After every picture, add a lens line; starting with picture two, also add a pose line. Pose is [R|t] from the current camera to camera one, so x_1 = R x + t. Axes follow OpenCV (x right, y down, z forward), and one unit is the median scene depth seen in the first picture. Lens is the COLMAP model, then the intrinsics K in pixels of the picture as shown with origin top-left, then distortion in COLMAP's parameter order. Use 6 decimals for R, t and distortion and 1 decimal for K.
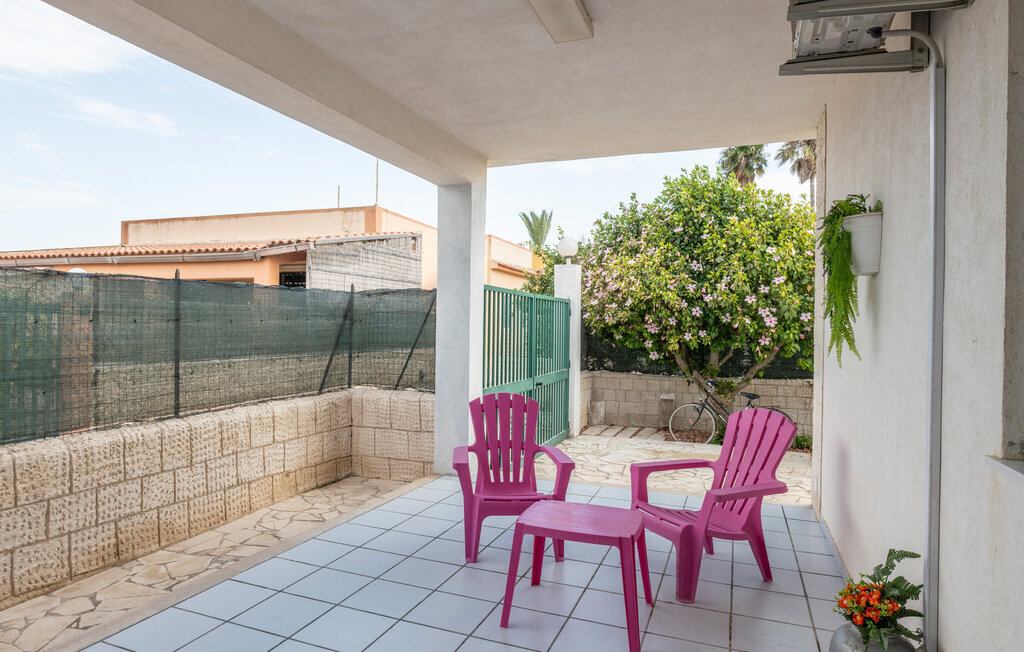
lens RADIAL K [[616.5, 0, 460.1], [0, 616.5, 322.9], [0, 0, 1]] dist [-0.034842, 0.020664]
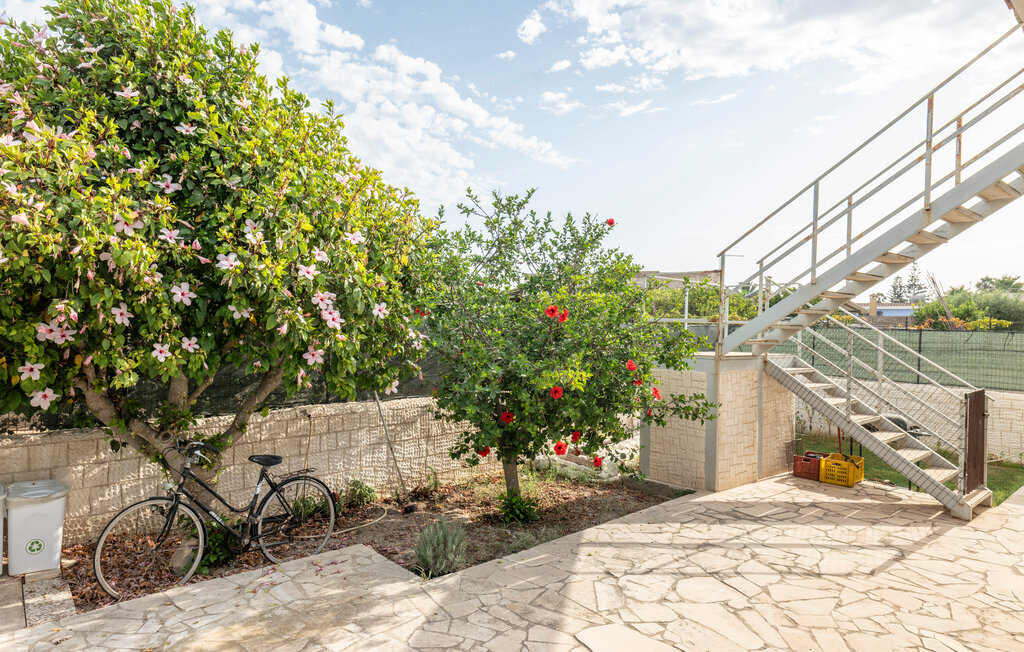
lens RADIAL K [[616.5, 0, 504.8], [0, 616.5, 322.0], [0, 0, 1]] dist [-0.034842, 0.020664]
pose [[0.441852, -0.007629, 0.897055, 0.101190], [-0.018136, 0.999684, 0.017434, -0.010367], [-0.896905, -0.023972, 0.441574, 0.606326]]
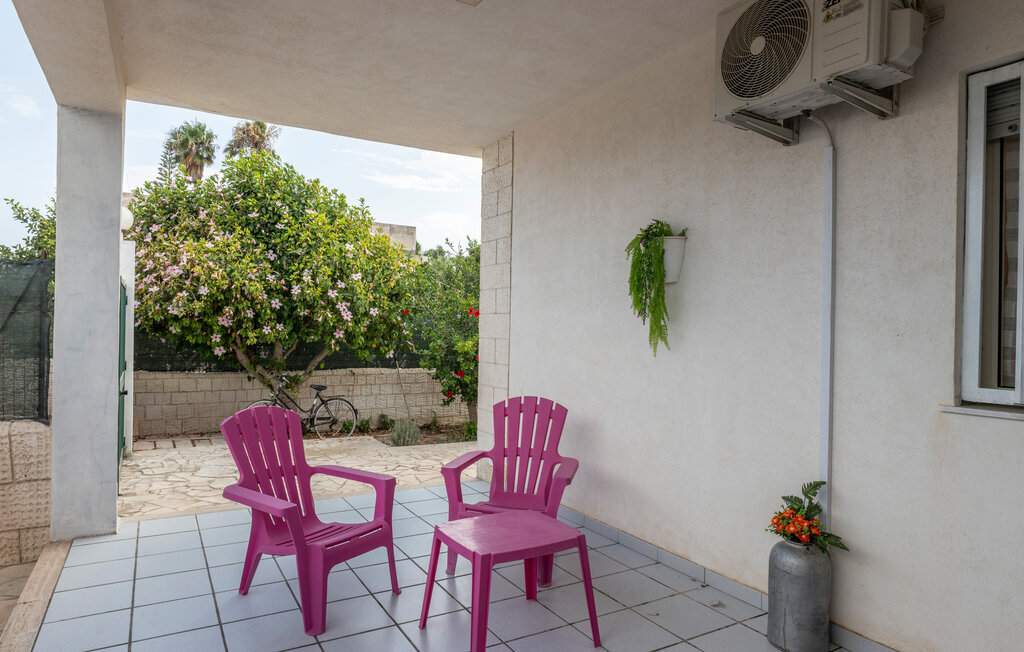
lens RADIAL K [[616.5, 0, 512.6], [0, 616.5, 322.9], [0, 0, 1]] dist [-0.034842, 0.020664]
pose [[0.598183, 0.002934, 0.801354, -0.159123], [-0.013628, 0.999886, 0.006512, 0.000013], [-0.801244, -0.014816, 0.598155, 0.132048]]
